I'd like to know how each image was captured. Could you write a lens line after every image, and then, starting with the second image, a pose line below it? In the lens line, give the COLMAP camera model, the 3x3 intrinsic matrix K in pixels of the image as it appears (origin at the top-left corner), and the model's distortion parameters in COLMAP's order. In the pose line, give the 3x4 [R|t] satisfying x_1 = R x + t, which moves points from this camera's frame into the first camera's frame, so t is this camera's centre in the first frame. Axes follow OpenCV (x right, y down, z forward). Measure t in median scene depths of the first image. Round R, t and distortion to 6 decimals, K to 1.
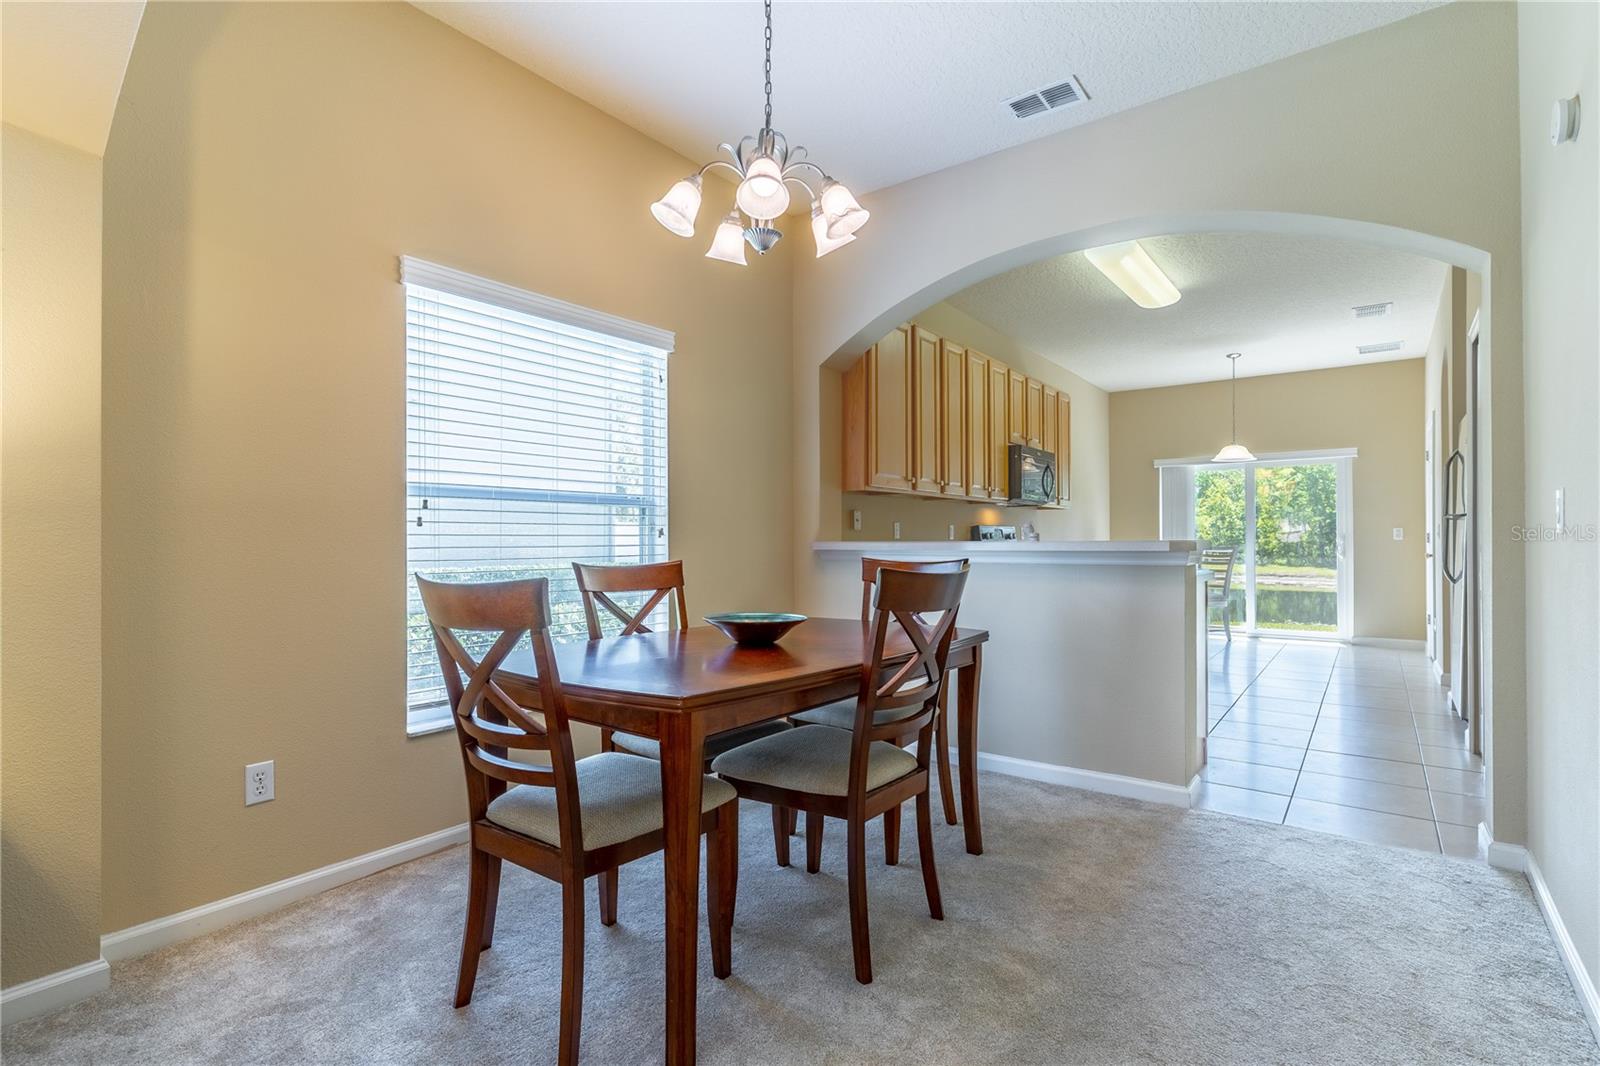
lens RADIAL K [[766.8, 0, 790.3], [0, 766.8, 529.9], [0, 0, 1]] dist [-0.000954, -0.000331]
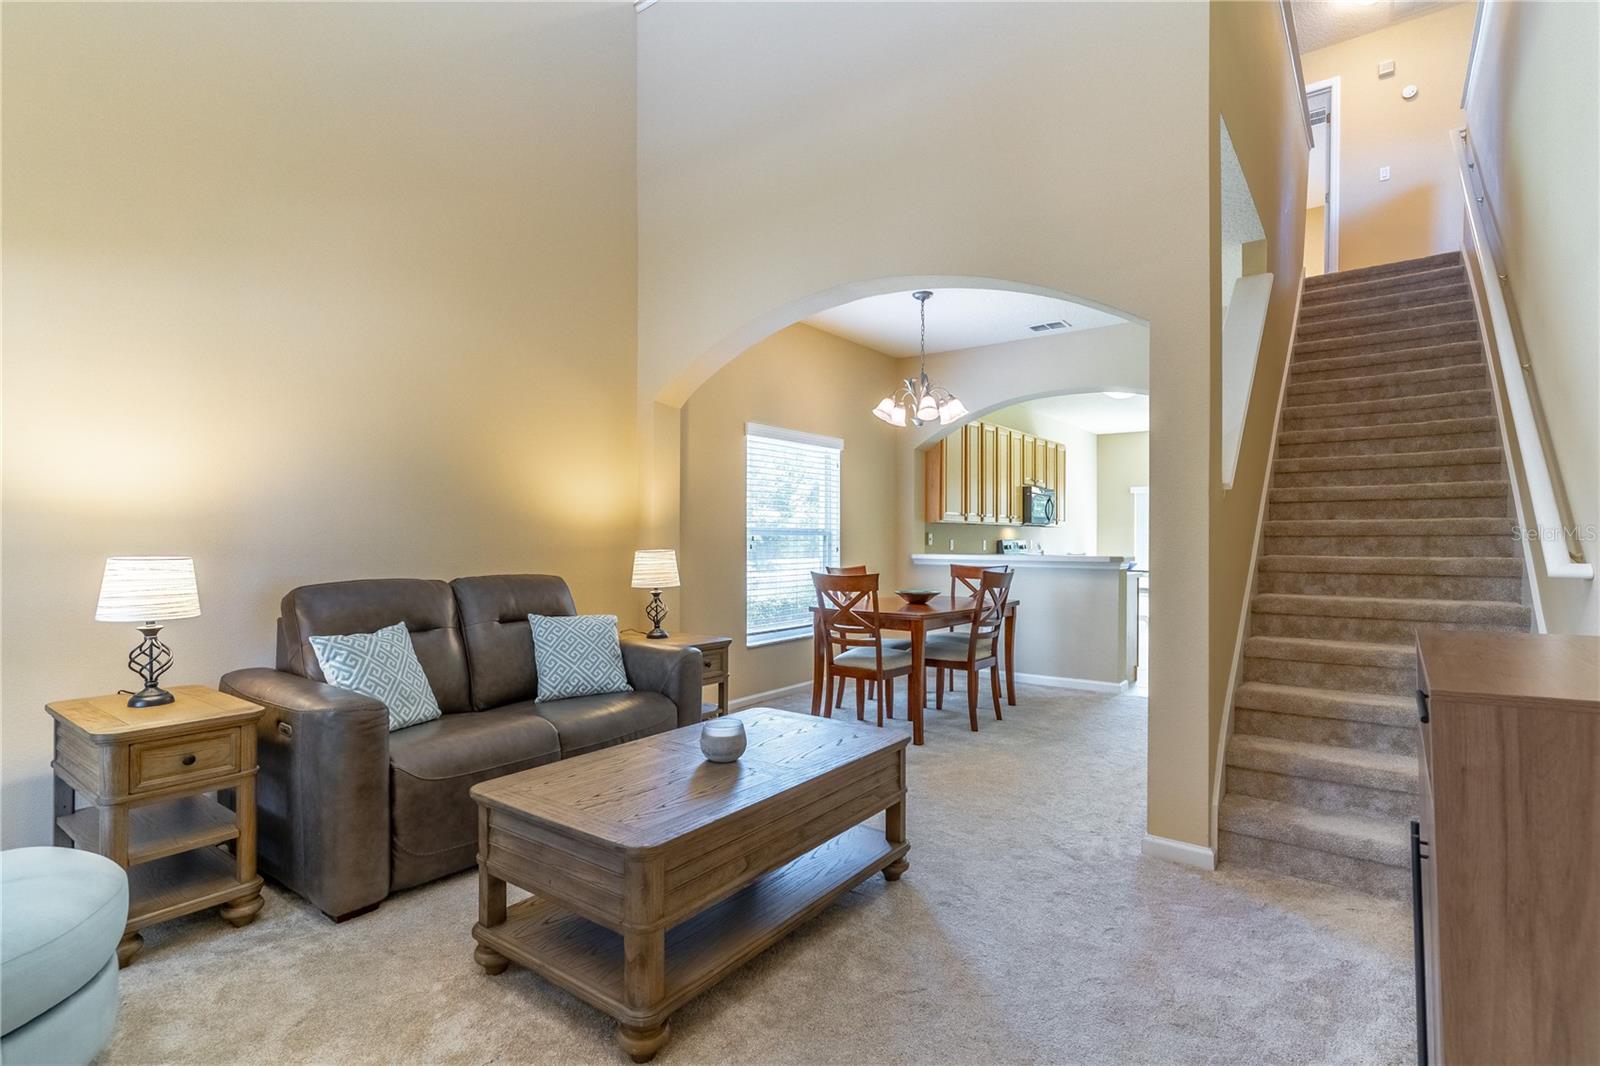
lens RADIAL K [[766.8, 0, 796.9], [0, 766.8, 523.7], [0, 0, 1]] dist [-0.000954, -0.000331]
pose [[0.999955, 0.008590, 0.003978, -0.151624], [-0.008570, 0.999951, -0.005038, -0.026699], [-0.004021, 0.005004, 0.999979, -0.461644]]
